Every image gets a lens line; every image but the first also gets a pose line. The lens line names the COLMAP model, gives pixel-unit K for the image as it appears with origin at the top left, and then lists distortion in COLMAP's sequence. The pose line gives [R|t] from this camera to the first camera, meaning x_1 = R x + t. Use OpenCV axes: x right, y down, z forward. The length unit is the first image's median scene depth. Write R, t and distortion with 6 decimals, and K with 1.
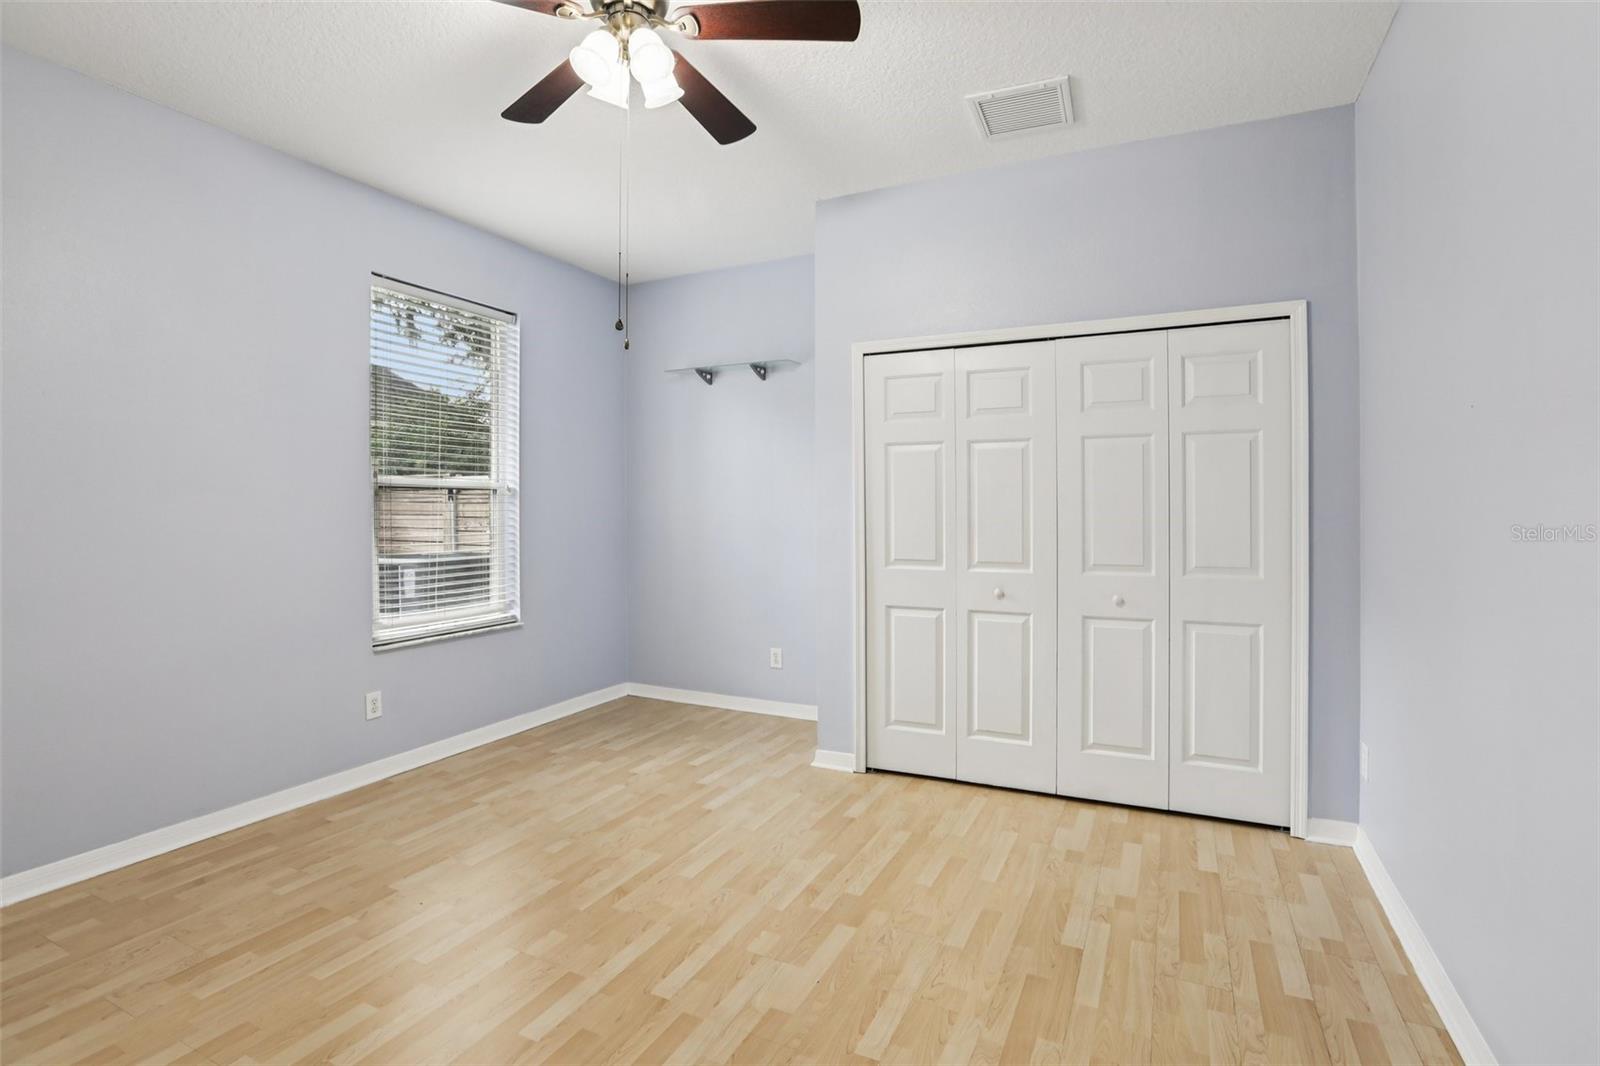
lens RADIAL K [[737.1, 0, 811.4], [0, 737.1, 518.9], [0, 0, 1]] dist [-0.001731, 0.000180]
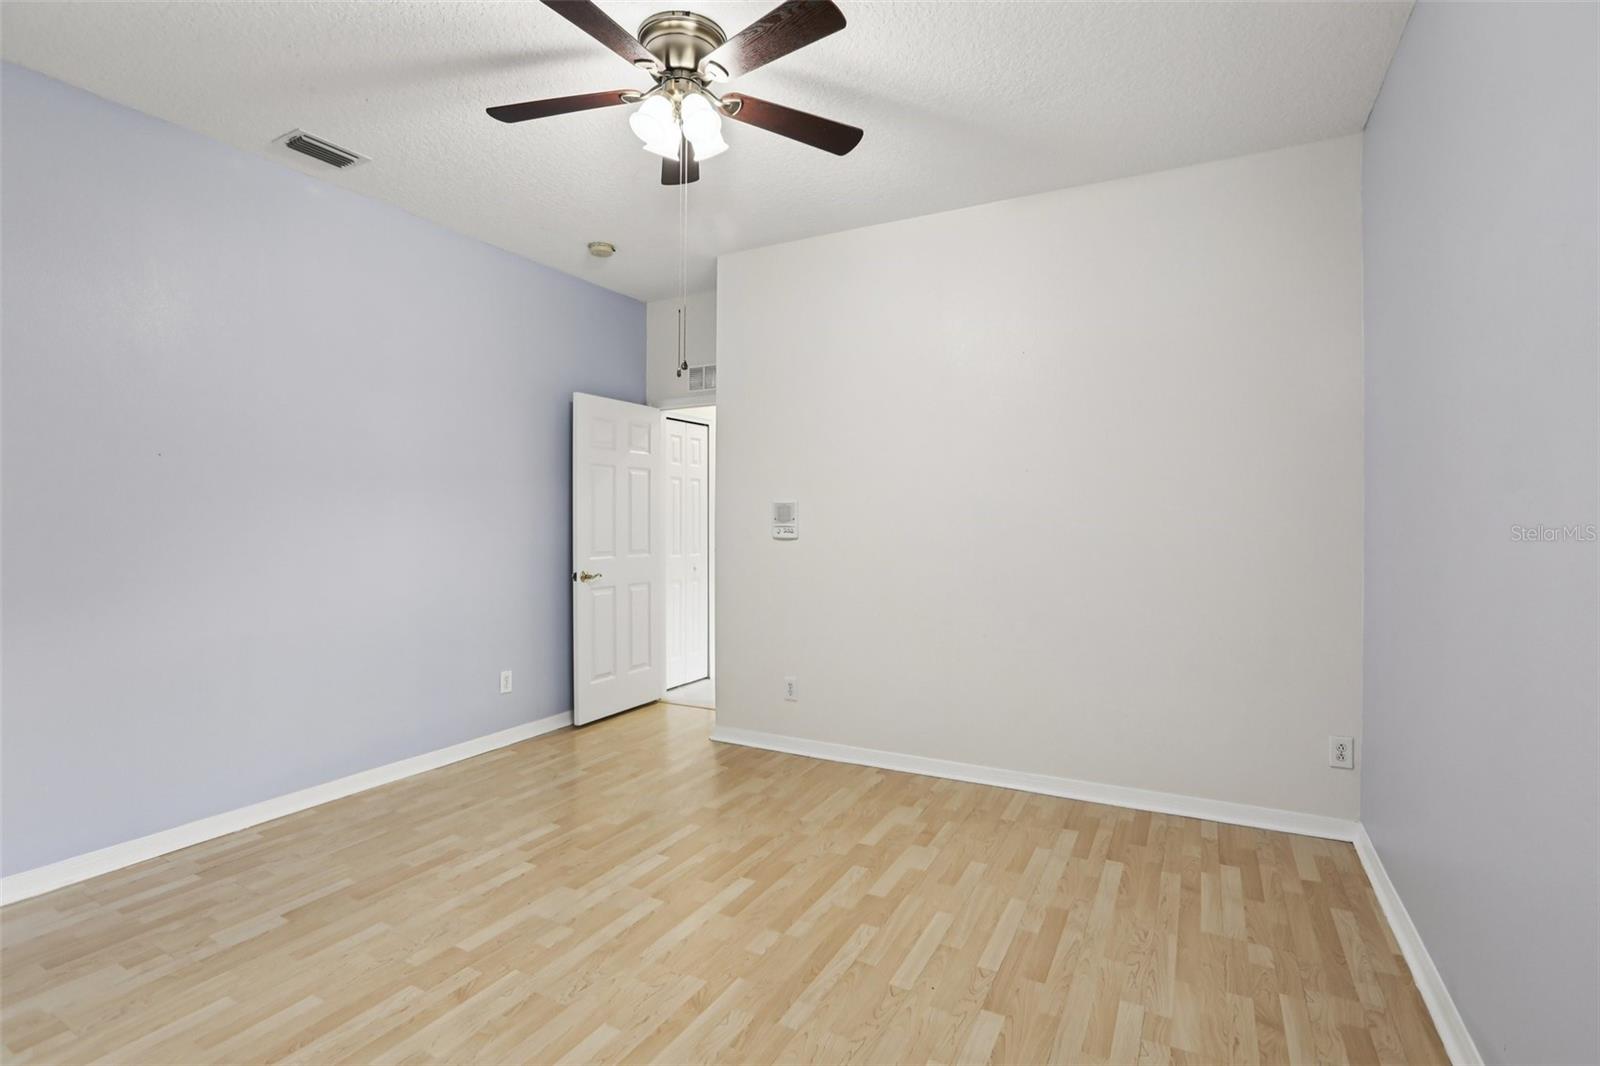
lens RADIAL K [[737.1, 0, 799.0], [0, 737.1, 522.5], [0, 0, 1]] dist [-0.001731, 0.000180]
pose [[-0.998497, 0.007527, 0.054291, -0.459930], [0.008732, 0.999720, 0.021991, -0.027550], [-0.054111, 0.022432, -0.998283, 1.966142]]
